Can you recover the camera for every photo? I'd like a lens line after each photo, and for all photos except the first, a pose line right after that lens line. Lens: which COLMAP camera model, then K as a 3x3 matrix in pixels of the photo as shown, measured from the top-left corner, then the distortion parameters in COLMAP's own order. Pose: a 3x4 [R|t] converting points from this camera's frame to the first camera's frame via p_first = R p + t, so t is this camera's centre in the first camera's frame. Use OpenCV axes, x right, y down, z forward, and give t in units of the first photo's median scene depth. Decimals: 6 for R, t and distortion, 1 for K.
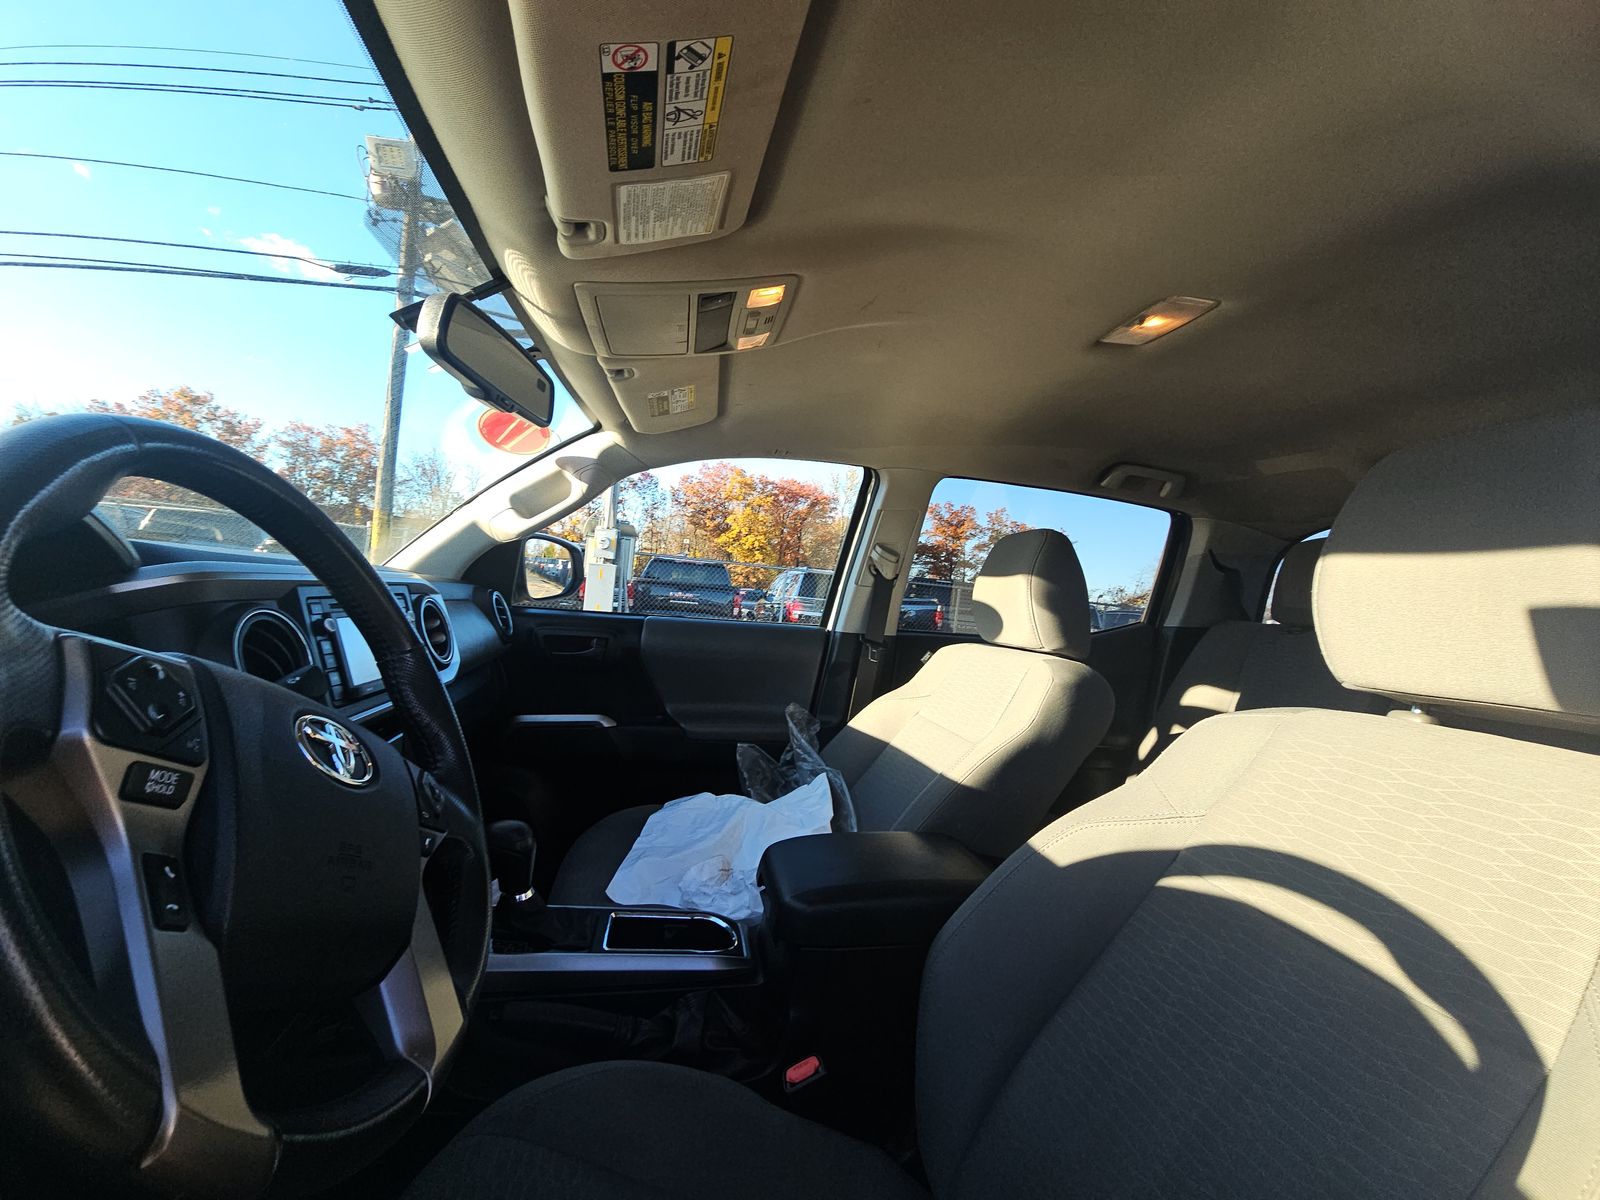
lens RADIAL K [[658.3, 0, 795.6], [0, 658.3, 588.8], [0, 0, 1]] dist [0.006541, -0.007905]
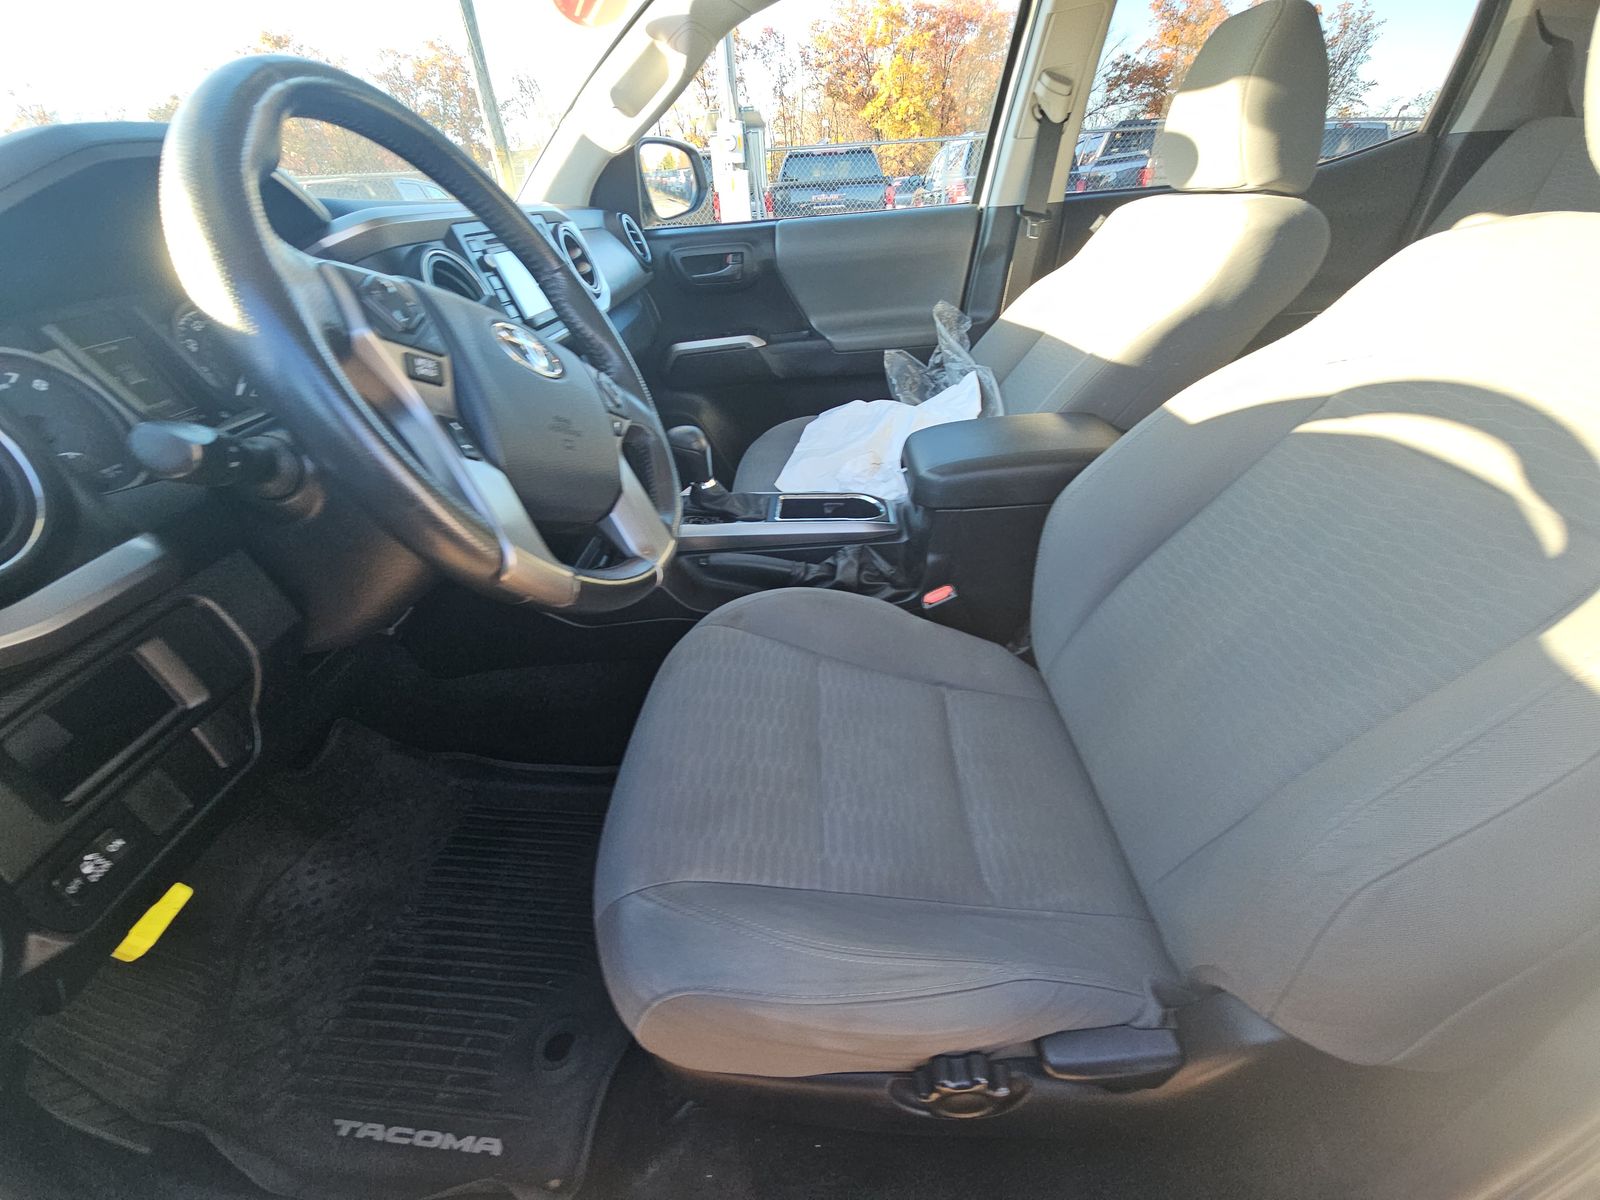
lens RADIAL K [[658.3, 0, 794.1], [0, 658.3, 597.0], [0, 0, 1]] dist [0.006541, -0.007905]
pose [[0.966542, -0.011911, -0.256232, 0.033080], [0.146479, 0.845659, 0.513230, 0.018335], [0.210572, -0.533591, 0.819109, -0.052342]]
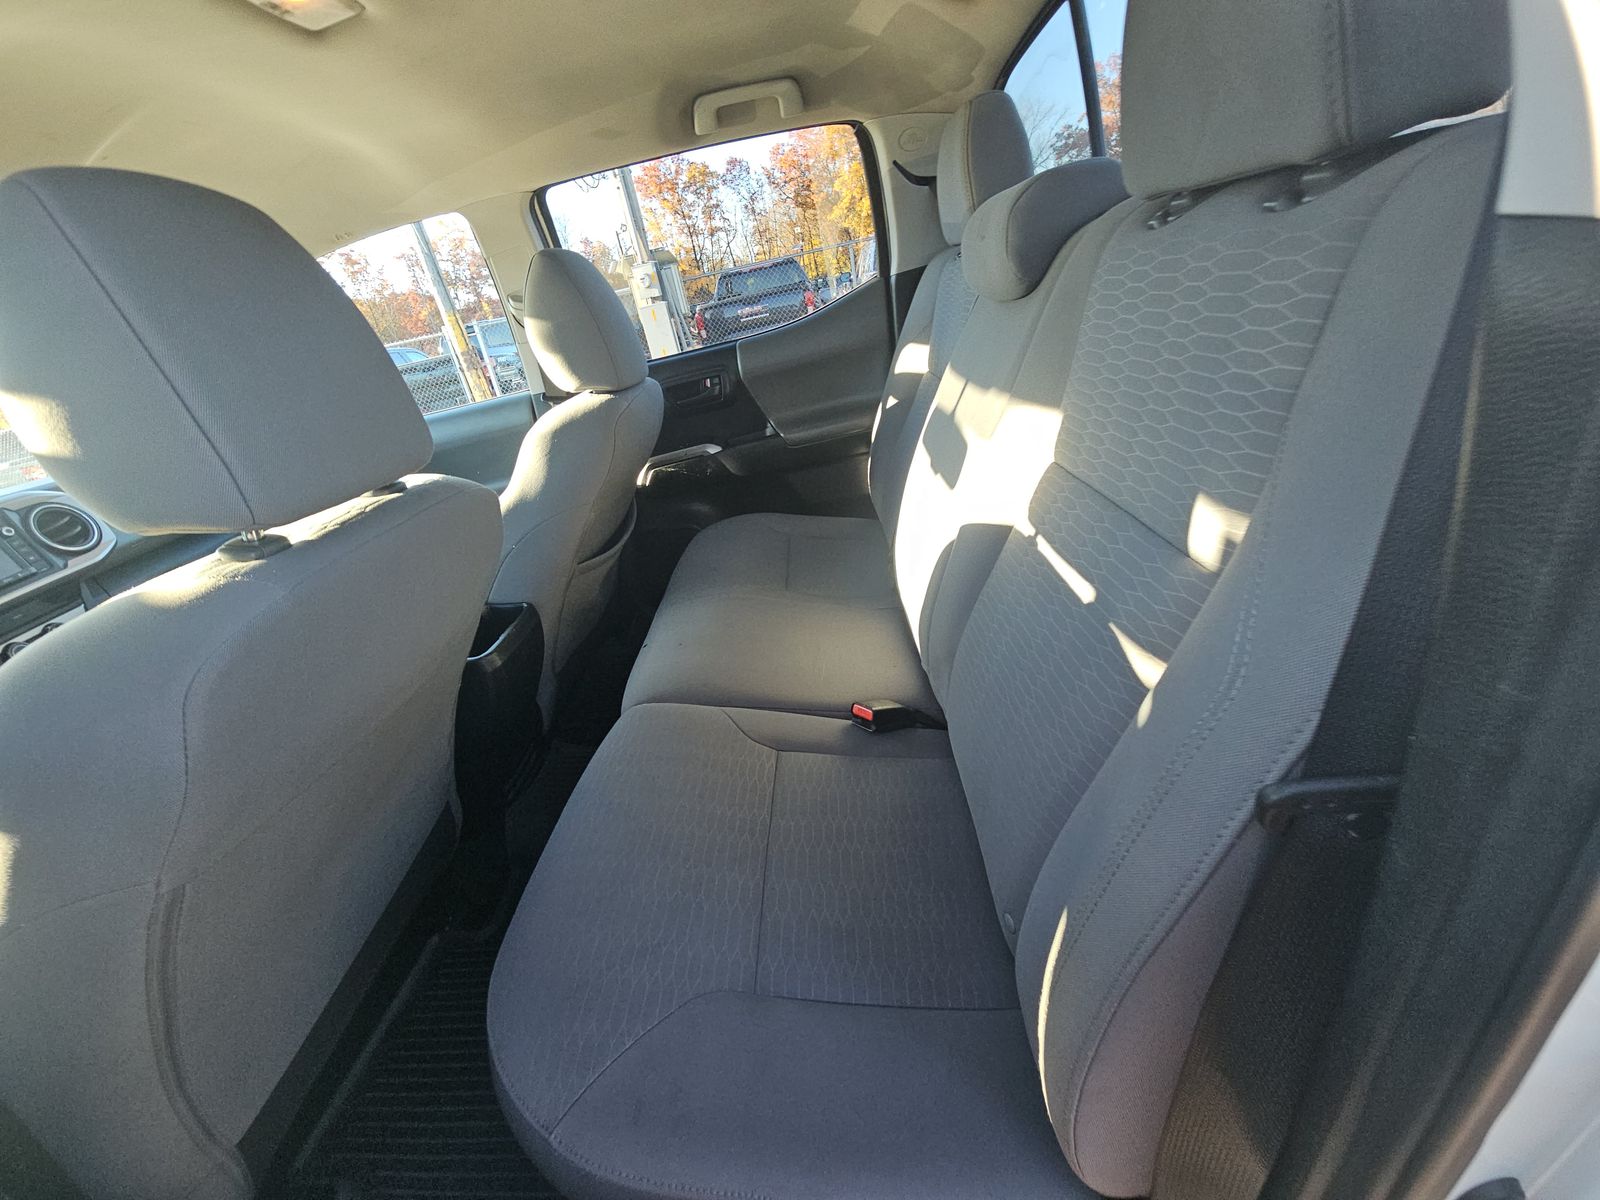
lens RADIAL K [[658.3, 0, 806.8], [0, 658.3, 592.4], [0, 0, 1]] dist [0.006541, -0.007905]
pose [[0.940275, -0.177875, -0.290248, 0.787686], [0.288120, 0.869934, 0.400252, 0.050226], [0.181302, -0.459973, 0.869226, 0.070979]]
